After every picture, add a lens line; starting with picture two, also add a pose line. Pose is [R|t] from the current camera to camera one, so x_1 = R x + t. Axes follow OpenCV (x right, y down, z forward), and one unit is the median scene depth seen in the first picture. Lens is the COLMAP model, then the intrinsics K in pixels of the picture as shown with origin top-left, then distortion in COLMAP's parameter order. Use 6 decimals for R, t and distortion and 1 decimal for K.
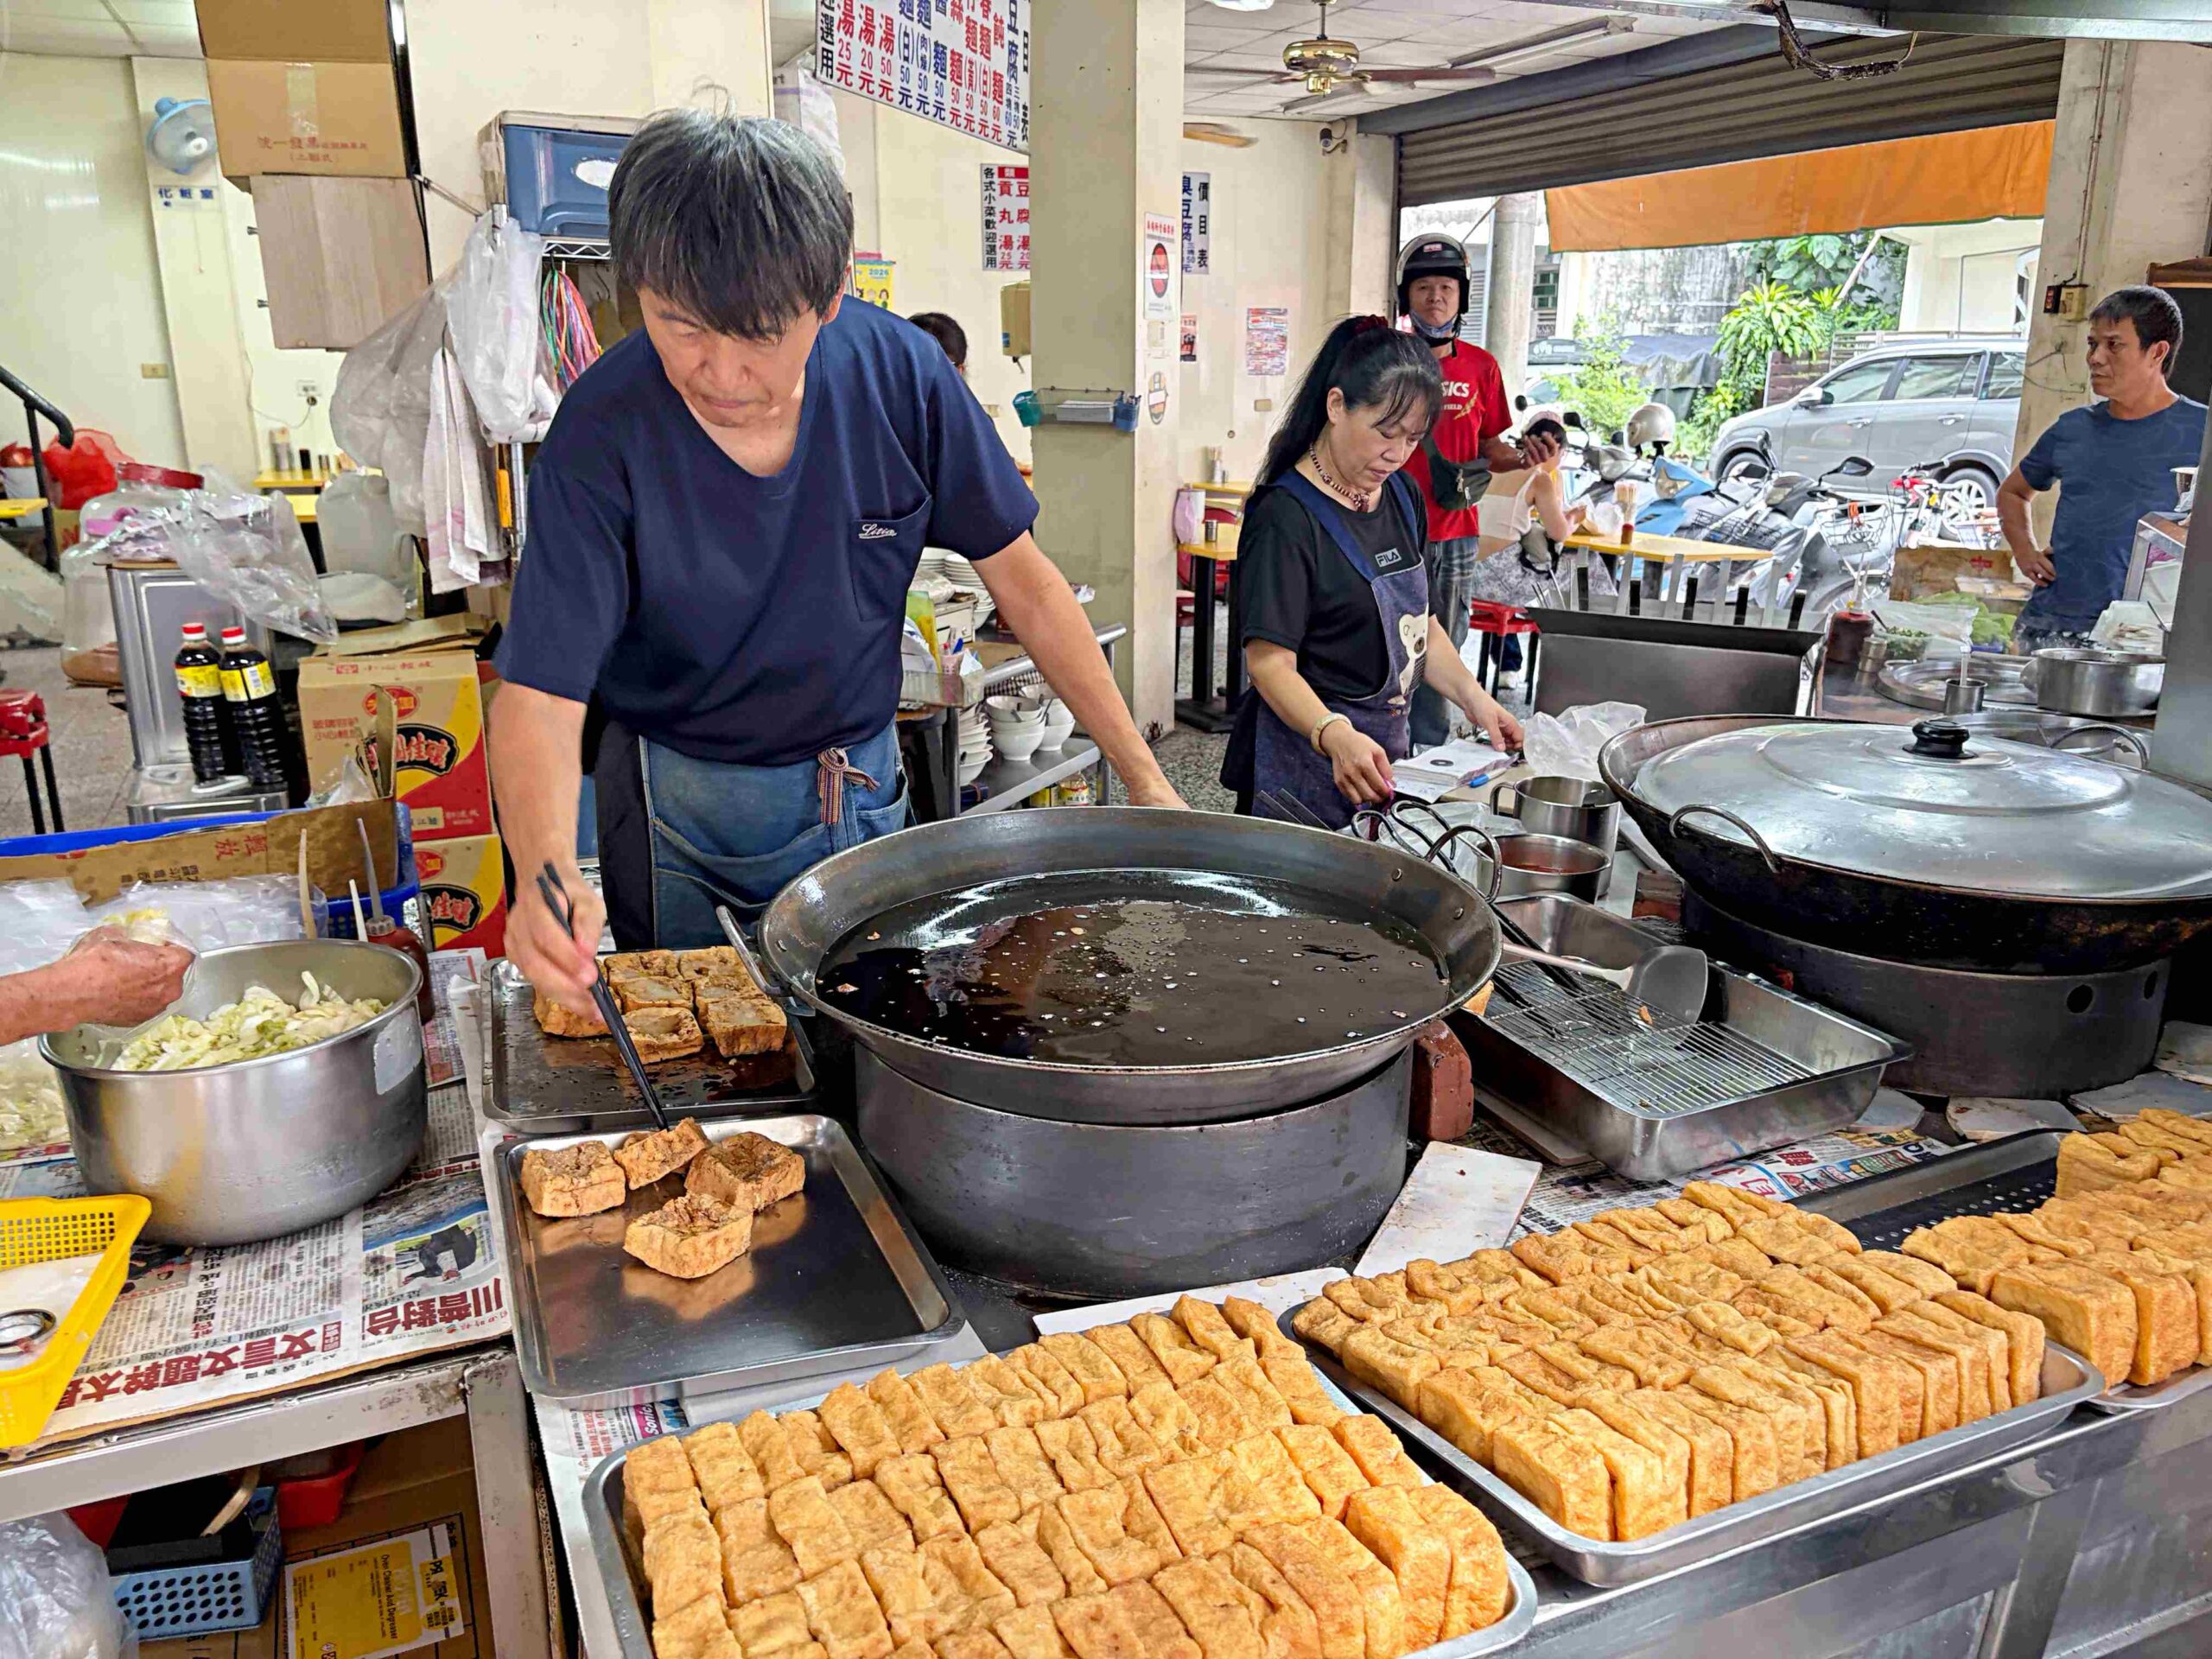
lens RADIAL K [[1681.7, 0, 1112.2], [0, 1681.7, 839.6], [0, 0, 1]] dist [0.041958, -0.051883]
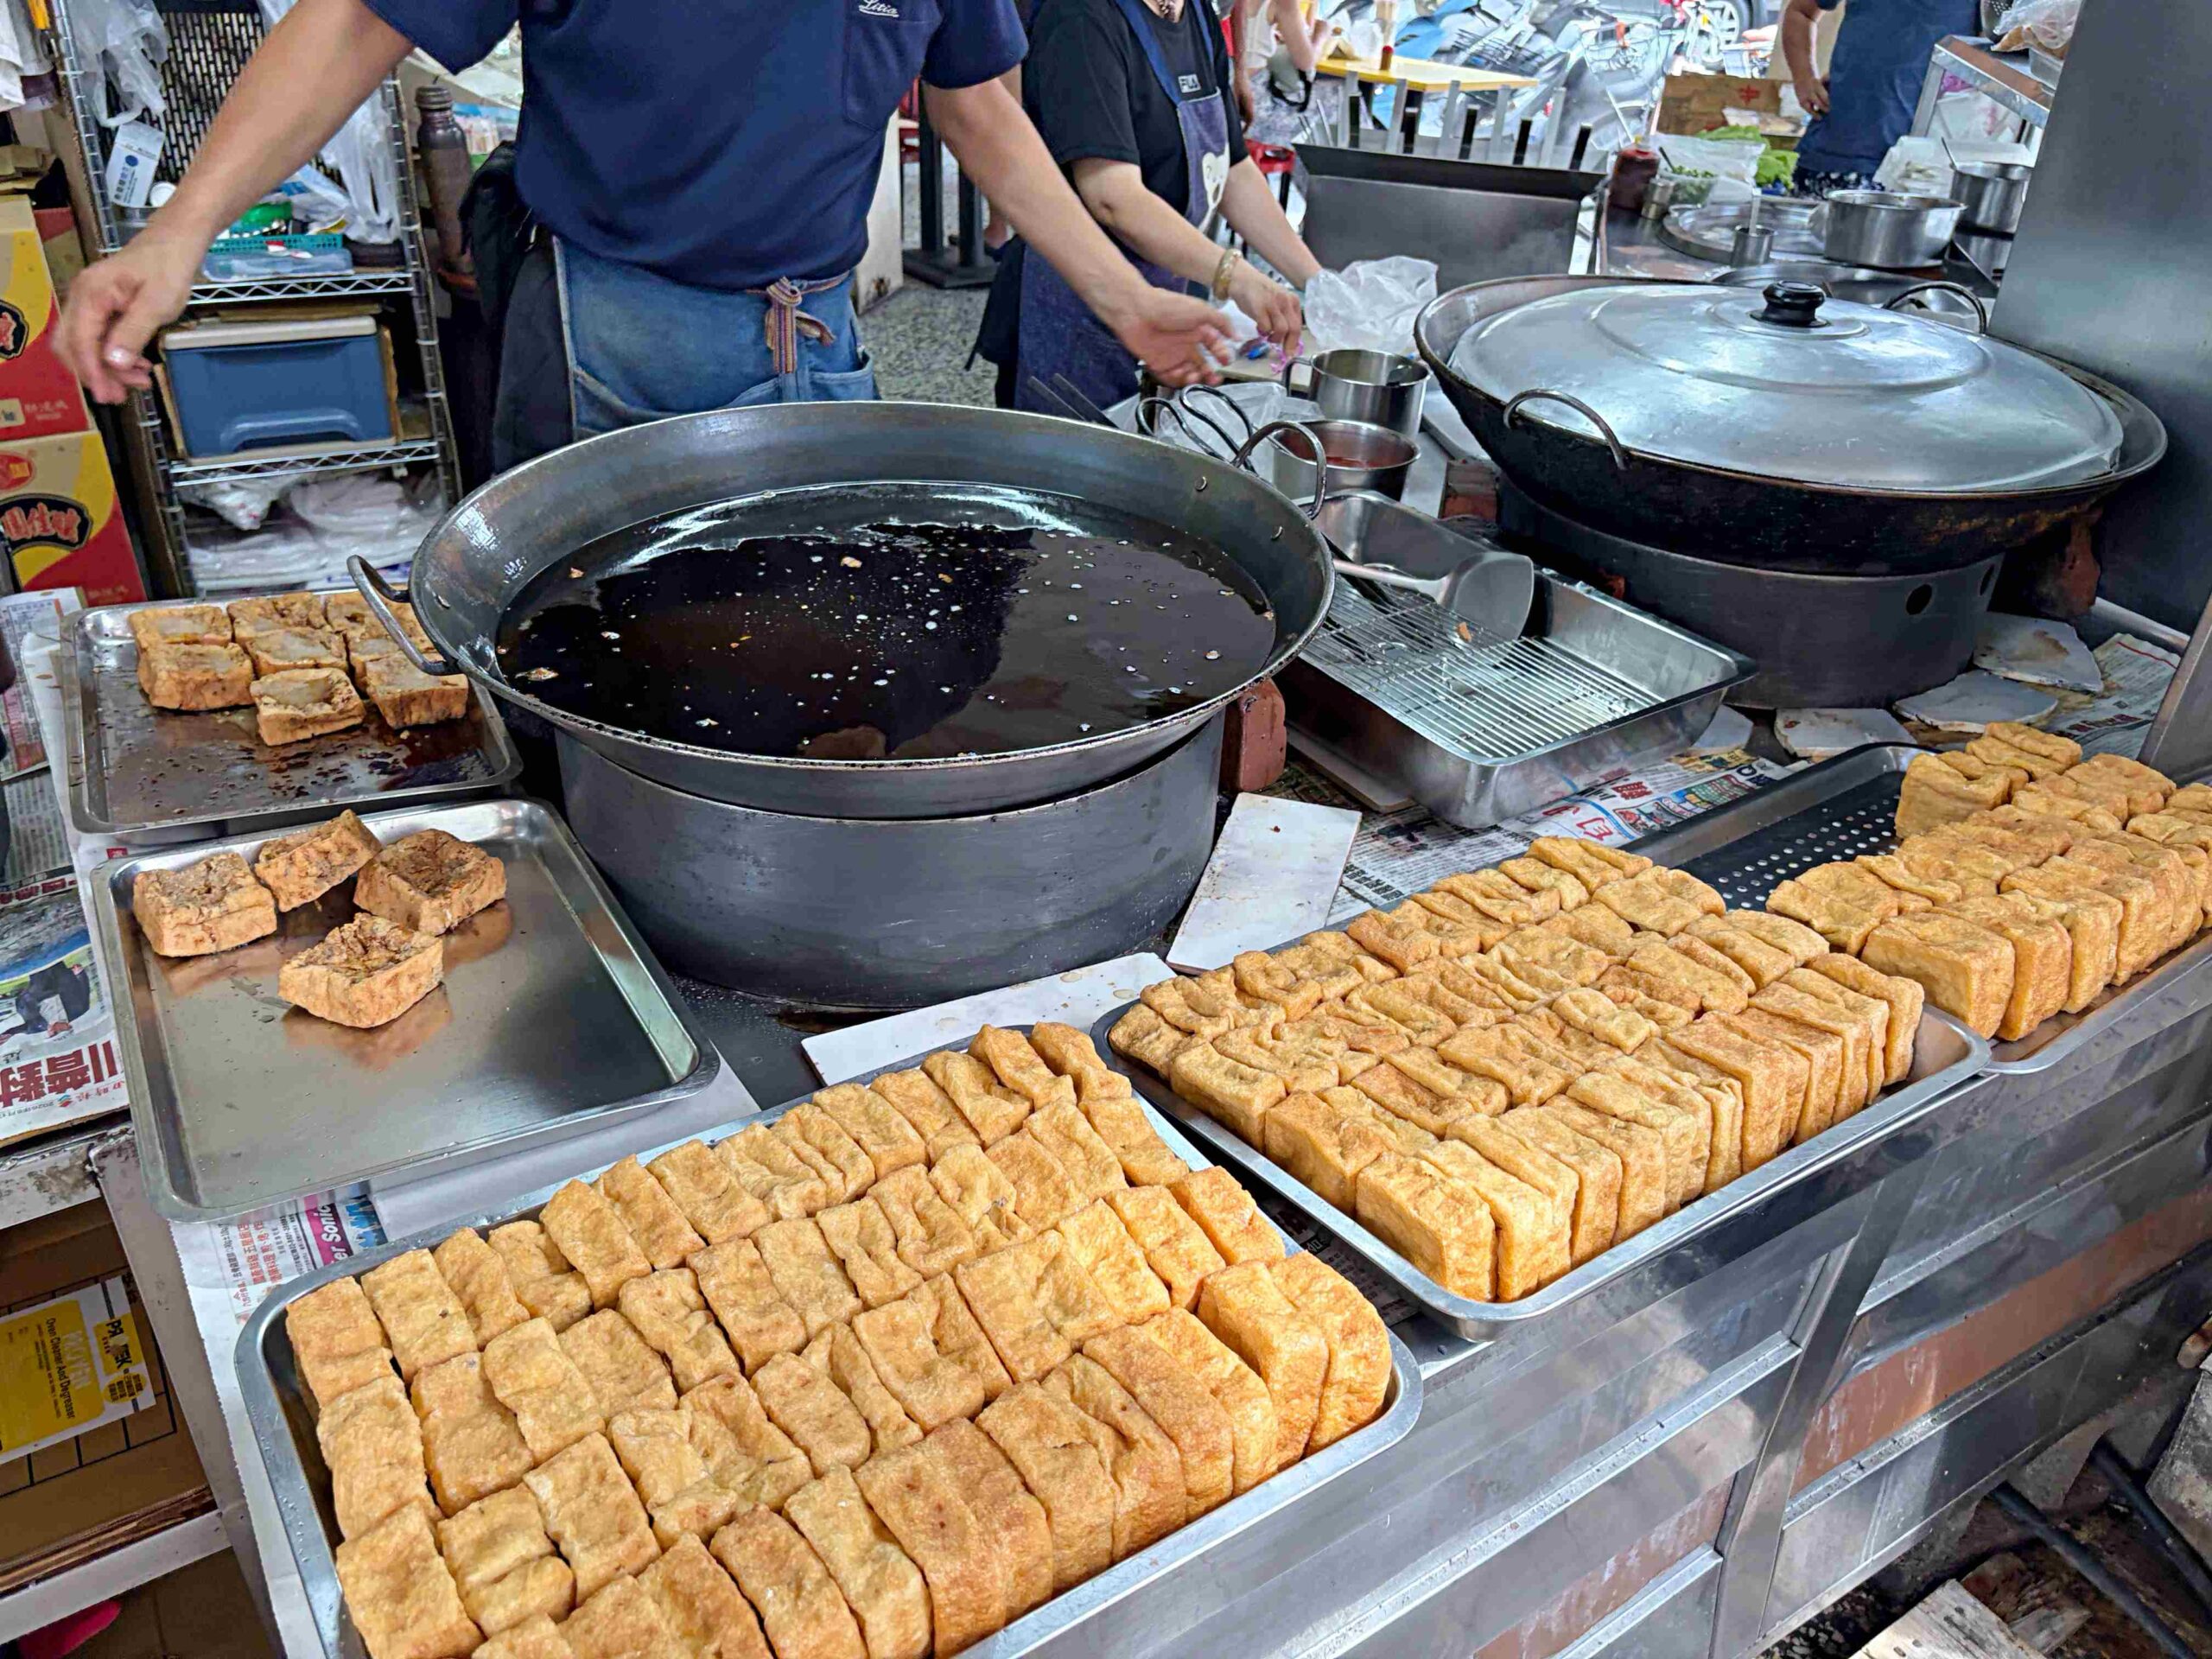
lens RADIAL K [[1681.7, 0, 1096.2], [0, 1681.7, 856.2], [0, 0, 1]] dist [0.041958, -0.051883]
pose [[0.988912, -0.054649, 0.138081, -0.007532], [0.016927, 0.965247, 0.260790, -0.016040], [-0.147534, -0.255561, 0.955470, 0.122401]]
